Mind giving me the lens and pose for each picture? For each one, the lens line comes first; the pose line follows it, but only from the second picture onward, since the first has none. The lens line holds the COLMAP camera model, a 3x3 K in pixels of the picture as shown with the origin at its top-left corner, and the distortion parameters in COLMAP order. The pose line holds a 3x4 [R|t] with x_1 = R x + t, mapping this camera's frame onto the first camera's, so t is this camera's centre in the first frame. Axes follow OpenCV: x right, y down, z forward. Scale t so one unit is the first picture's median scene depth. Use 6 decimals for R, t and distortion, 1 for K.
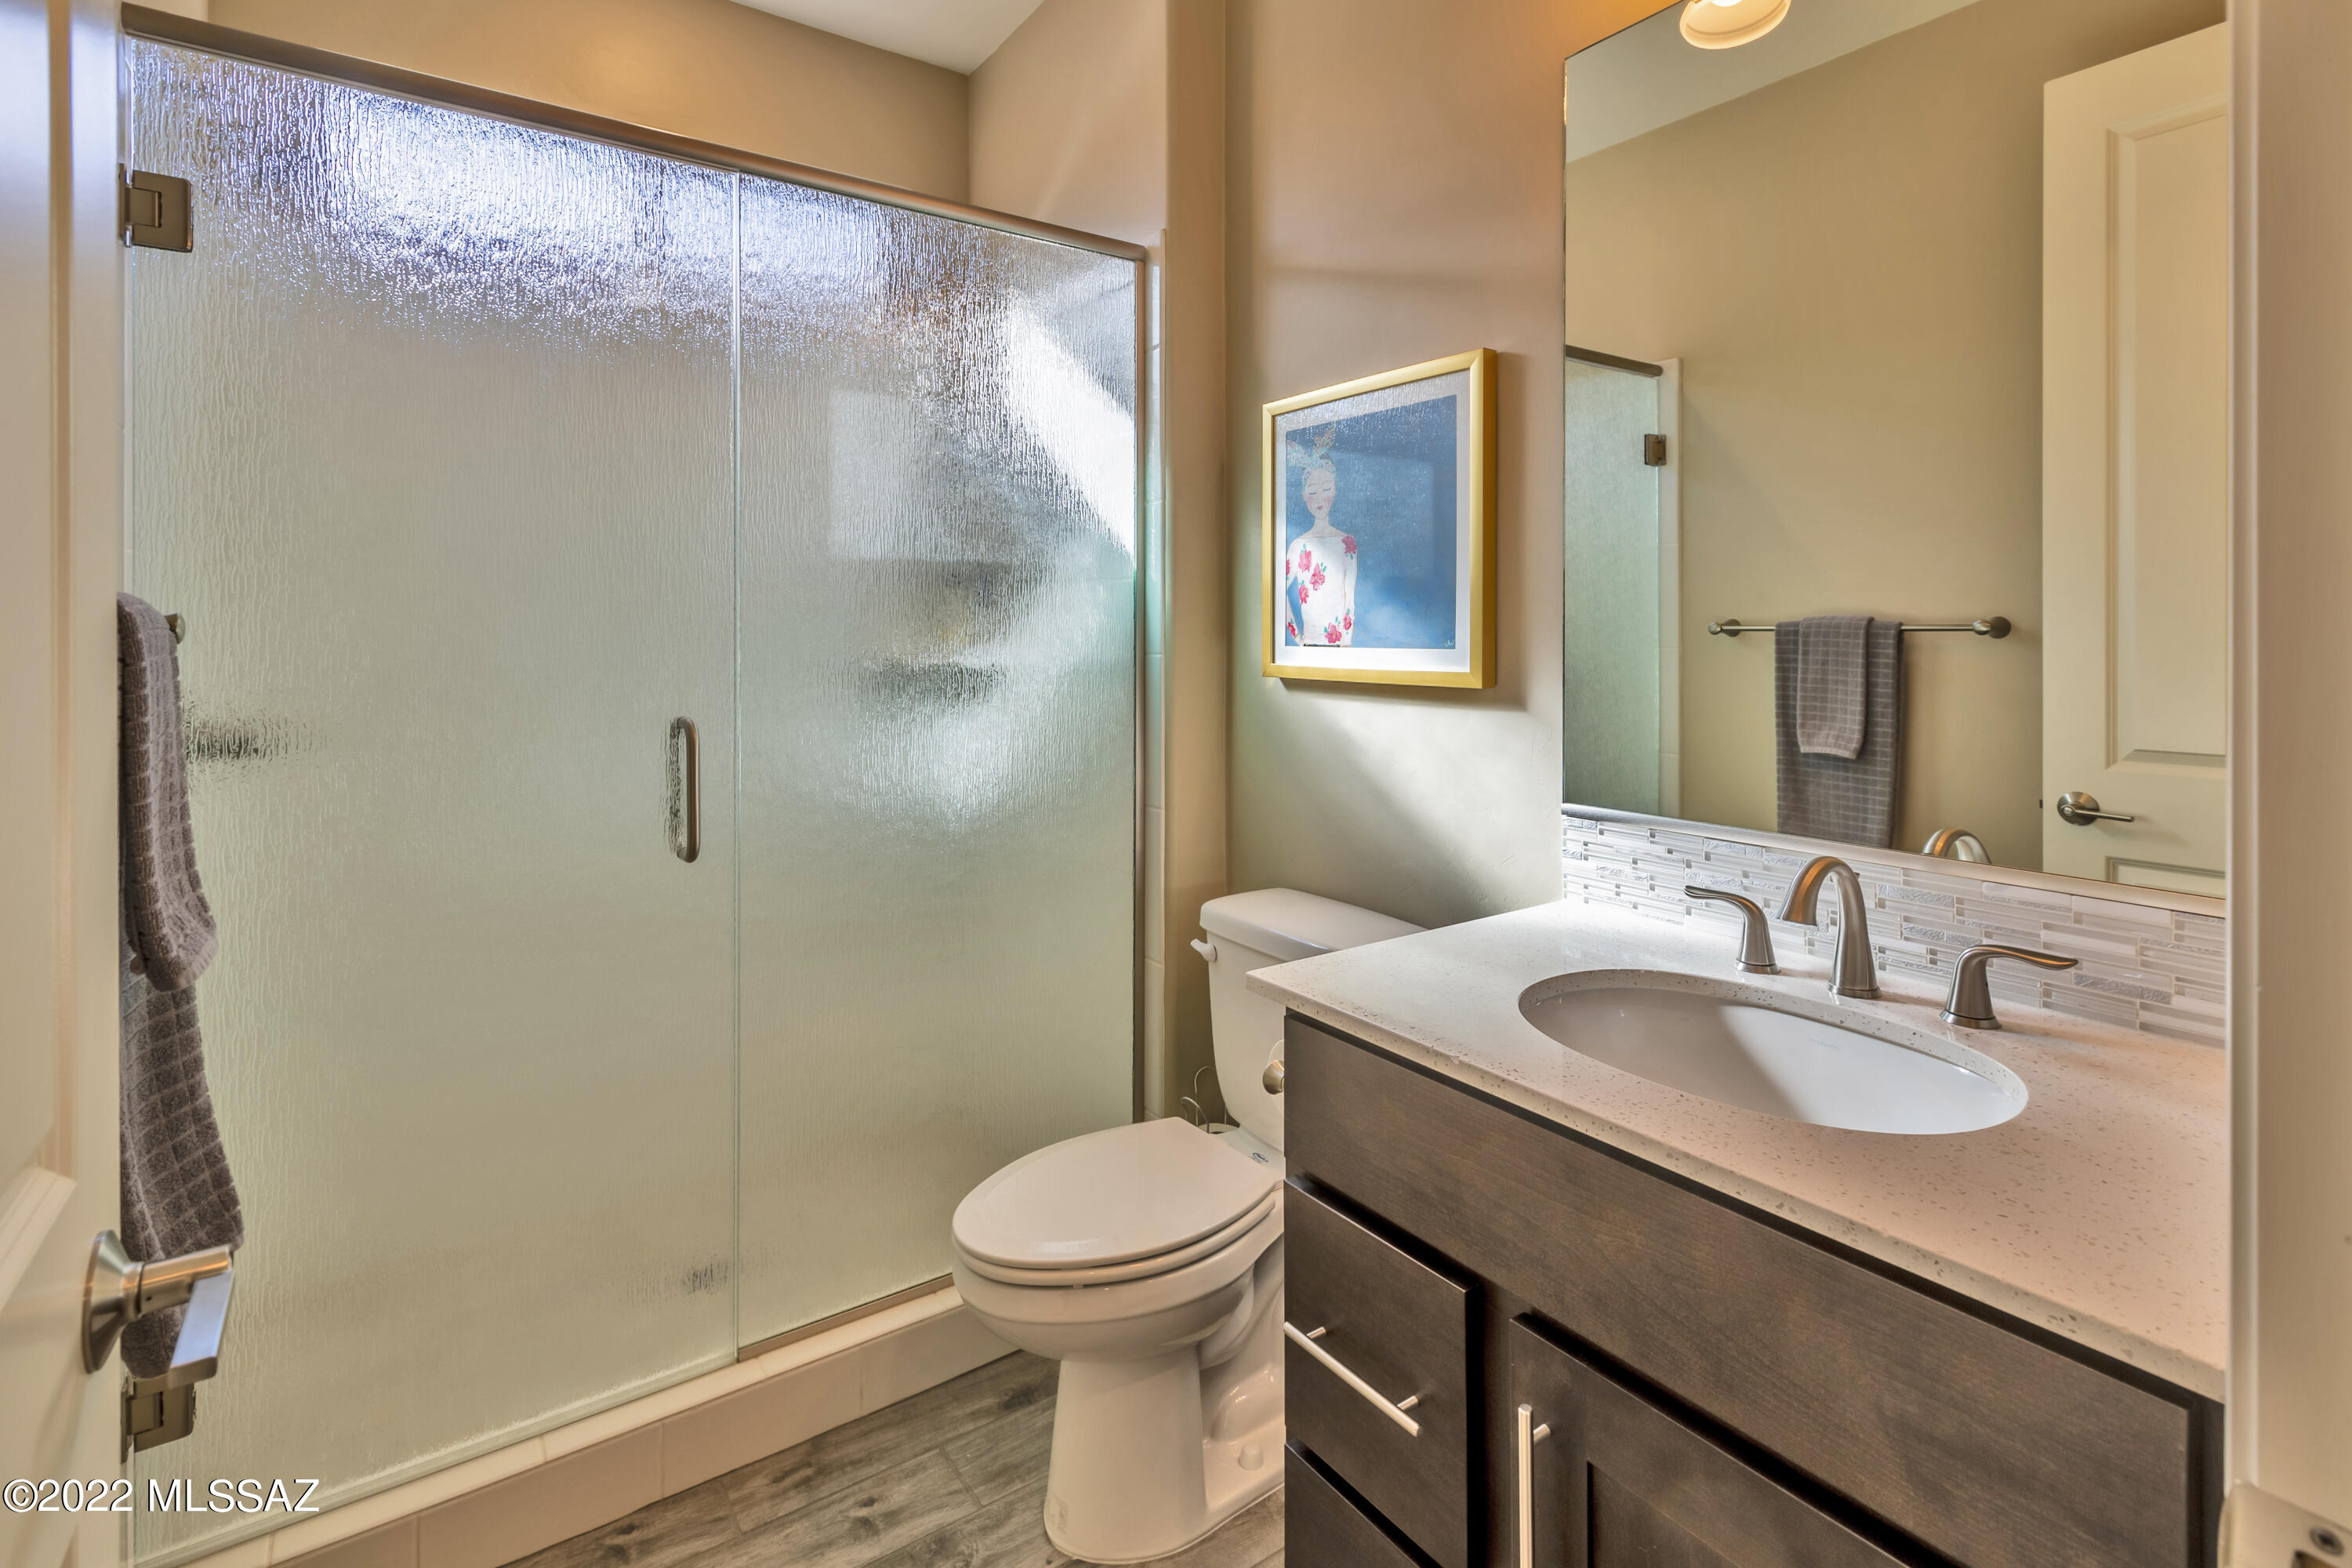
lens RADIAL K [[1113.7, 0, 1177.6], [0, 1113.7, 634.3], [0, 0, 1]] dist [0.009184, -0.003736]
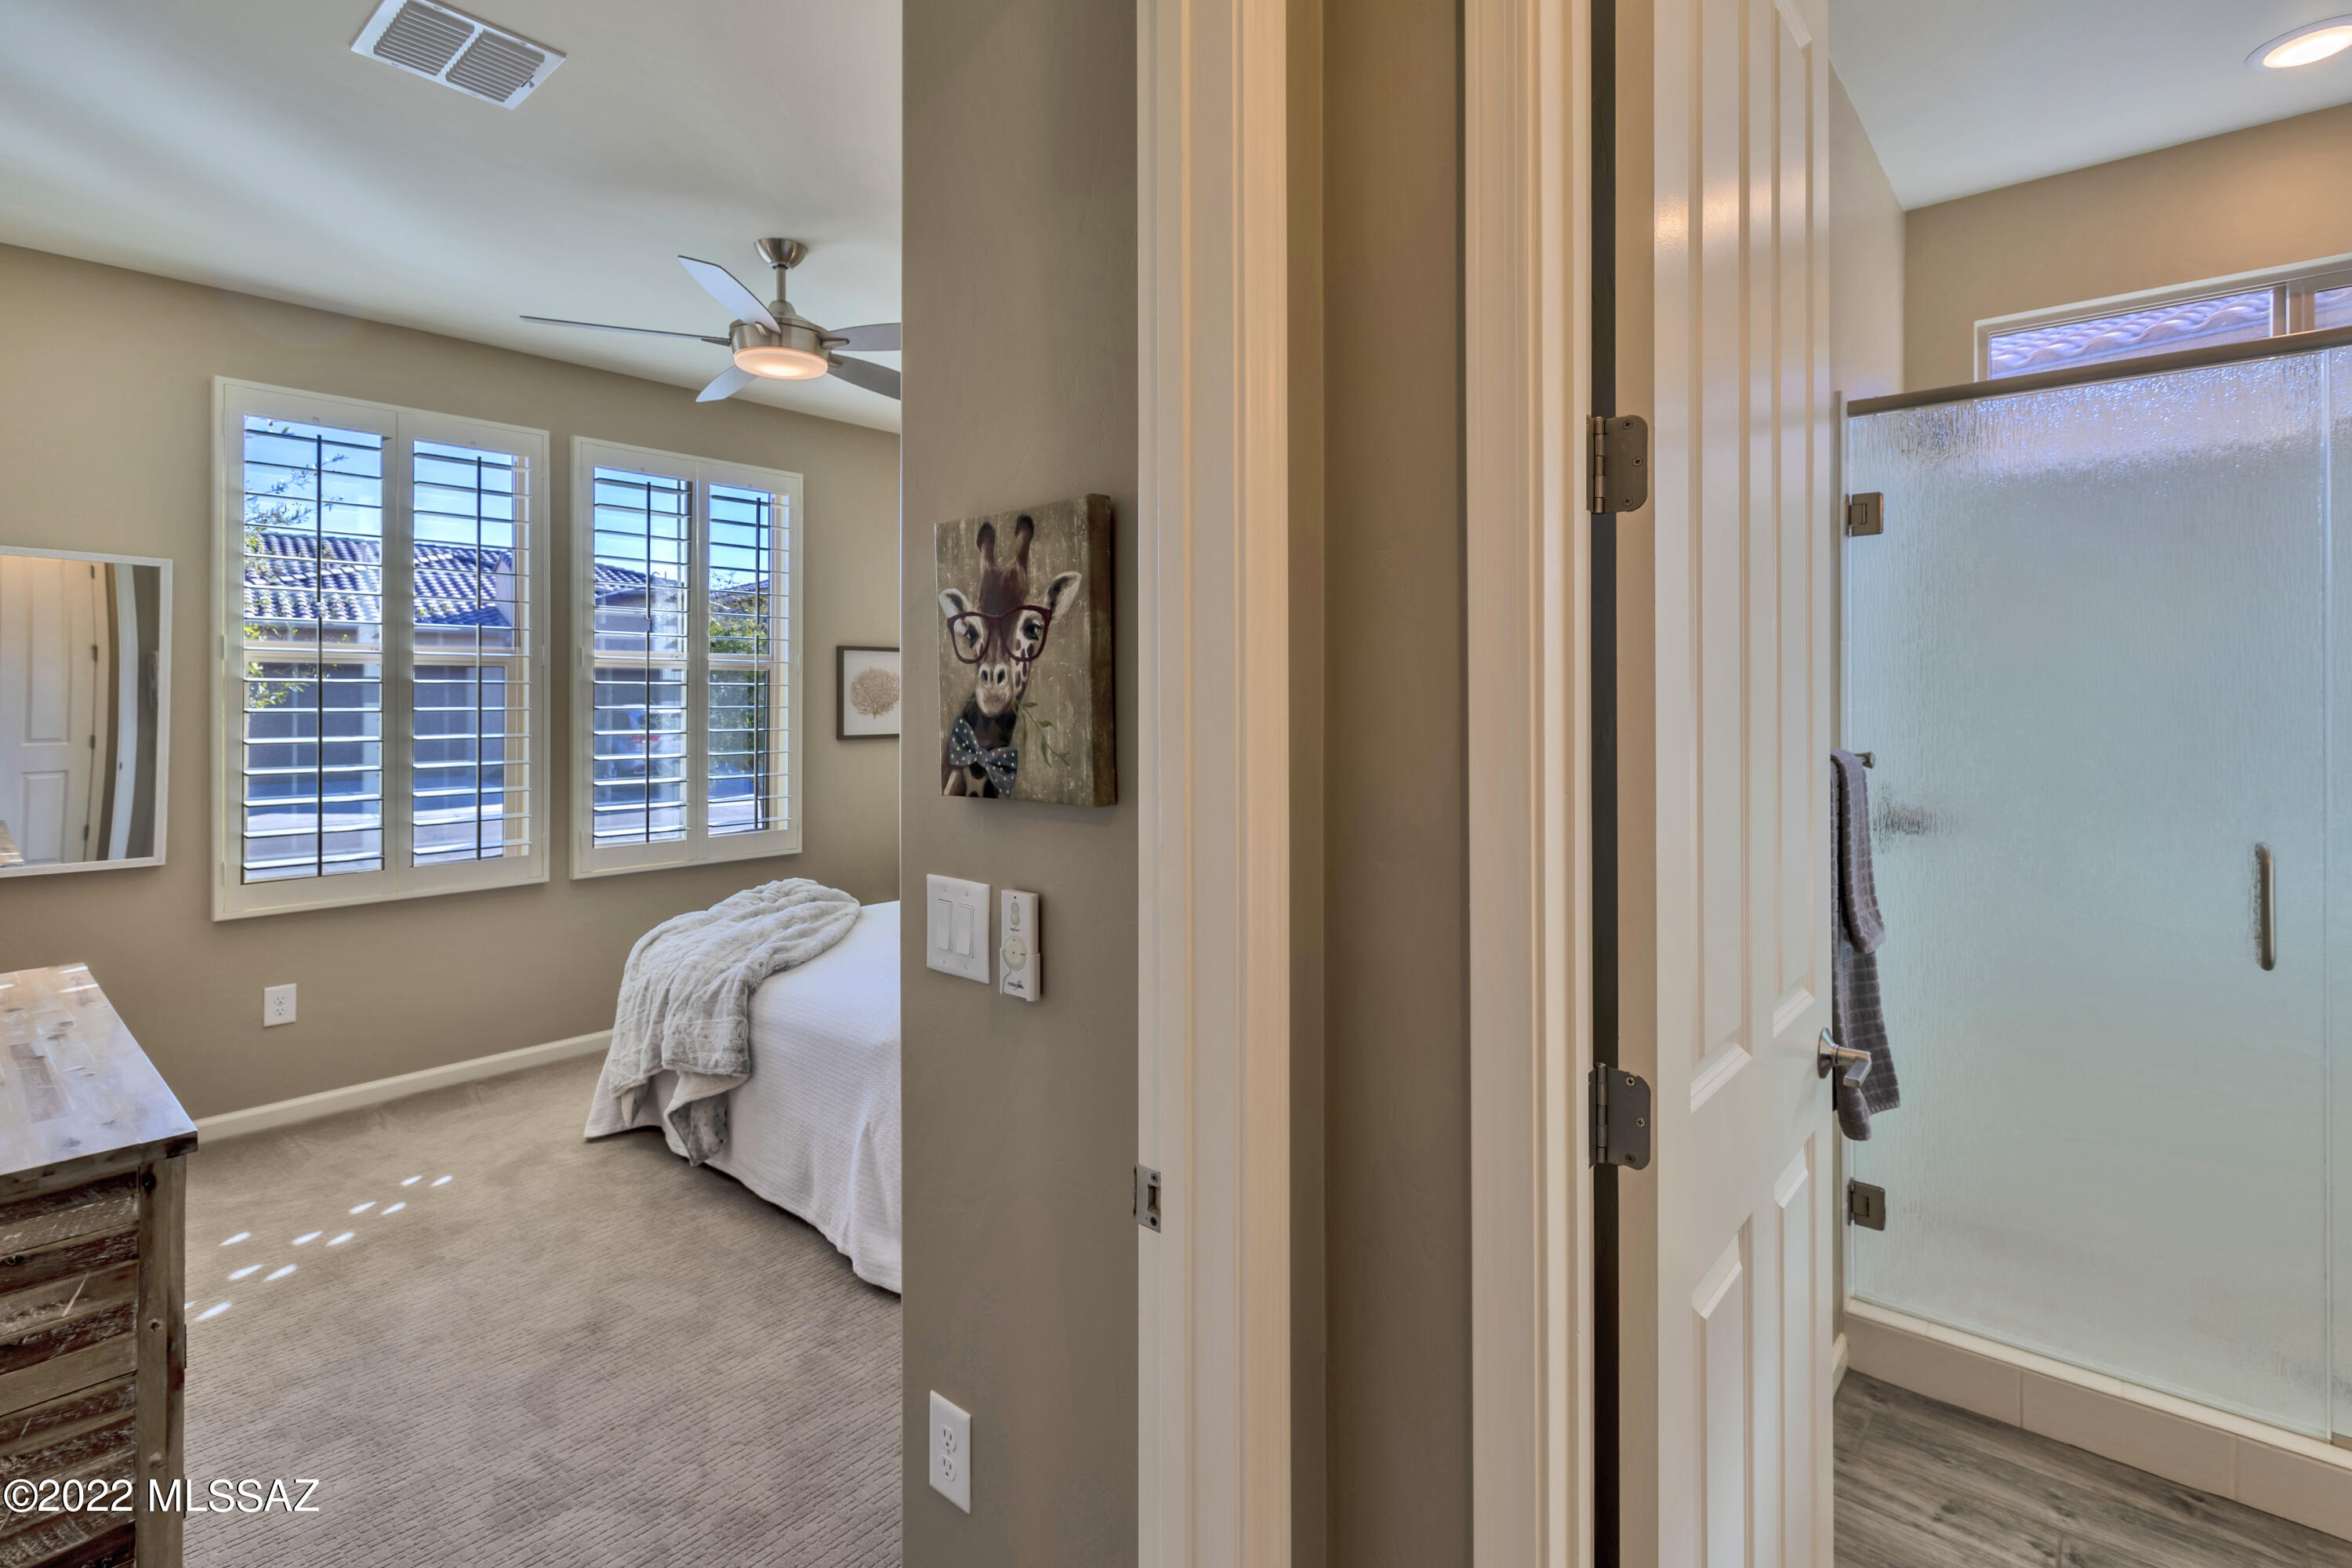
lens RADIAL K [[1113.7, 0, 1163.8], [0, 1113.7, 685.3], [0, 0, 1]] dist [0.009184, -0.003736]
pose [[0.245010, -0.005134, -0.969507, 0.637764], [-0.002021, 0.999981, -0.005807, -0.126616], [0.969518, 0.003382, 0.244995, -0.606108]]
